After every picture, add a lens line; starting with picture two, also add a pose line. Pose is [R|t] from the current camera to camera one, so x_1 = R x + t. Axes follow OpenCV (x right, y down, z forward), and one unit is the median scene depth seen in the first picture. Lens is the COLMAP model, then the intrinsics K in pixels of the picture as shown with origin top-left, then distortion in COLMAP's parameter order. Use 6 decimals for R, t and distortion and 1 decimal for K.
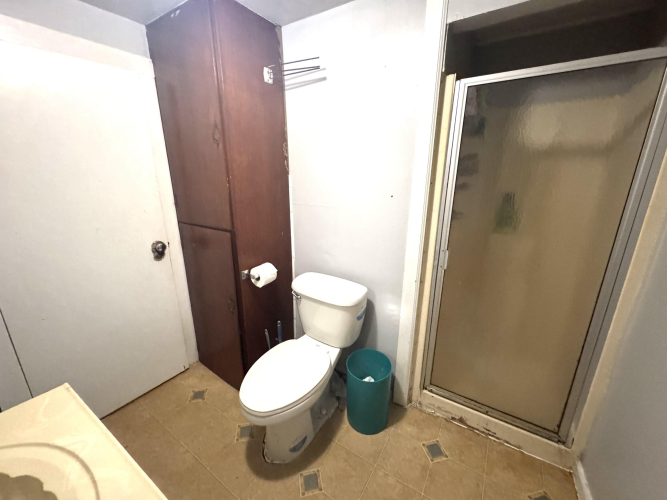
lens RADIAL K [[264.1, 0, 333.5], [0, 264.1, 250.0], [0, 0, 1]] dist [-0.001543, -0.000055]
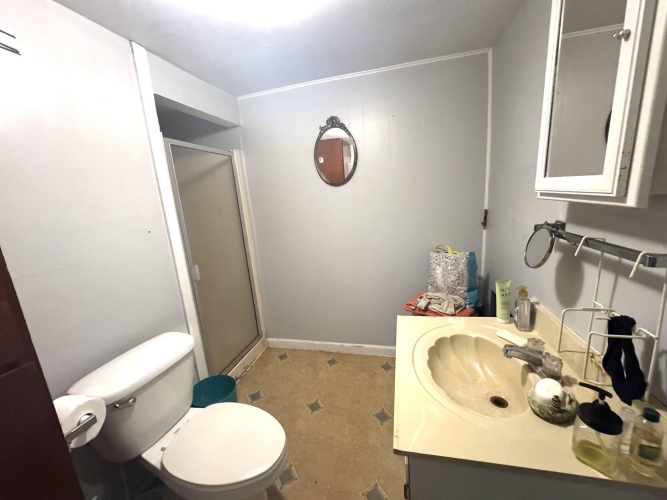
lens RADIAL K [[264.1, 0, 333.5], [0, 264.1, 250.0], [0, 0, 1]] dist [-0.001543, -0.000055]
pose [[-0.294846, -0.177858, 0.938846, -1.002828], [0.331563, 0.902437, 0.275088, -0.204028], [-0.896176, 0.392395, -0.207109, 0.680905]]
